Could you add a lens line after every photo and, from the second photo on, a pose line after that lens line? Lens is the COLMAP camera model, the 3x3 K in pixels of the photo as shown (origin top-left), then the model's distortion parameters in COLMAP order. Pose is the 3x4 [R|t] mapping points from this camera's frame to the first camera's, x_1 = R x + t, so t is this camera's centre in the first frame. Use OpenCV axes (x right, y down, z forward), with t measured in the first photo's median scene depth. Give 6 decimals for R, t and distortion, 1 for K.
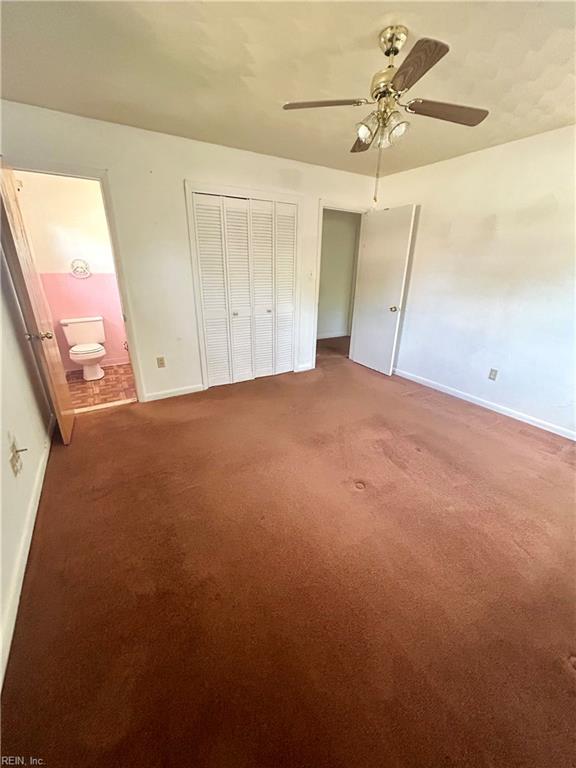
lens RADIAL K [[308.1, 0, 289.2], [0, 308.1, 383.9], [0, 0, 1]] dist [-0.001047, -0.000054]
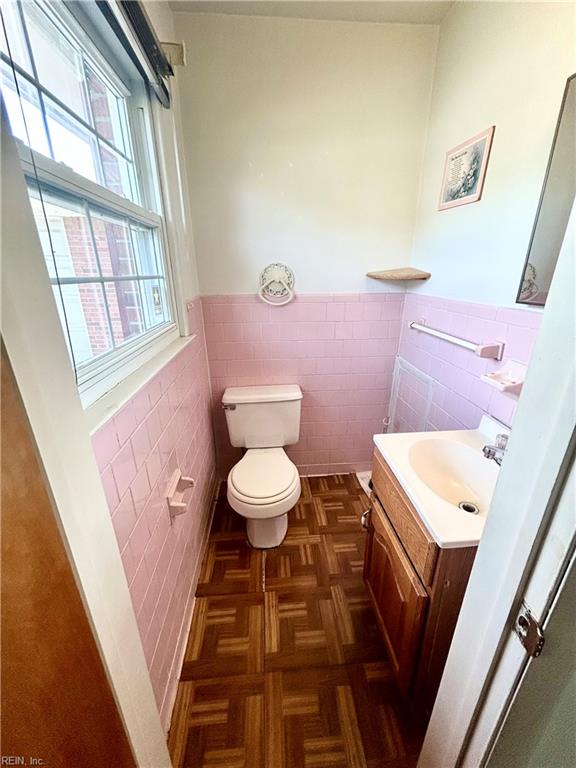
lens RADIAL K [[308.1, 0, 289.2], [0, 308.1, 383.9], [0, 0, 1]] dist [-0.001047, -0.000054]
pose [[0.887812, 0.136818, -0.439398, -0.450249], [-0.147944, 0.988955, 0.009014, -0.240901], [0.435778, 0.057003, 0.898247, 0.619363]]
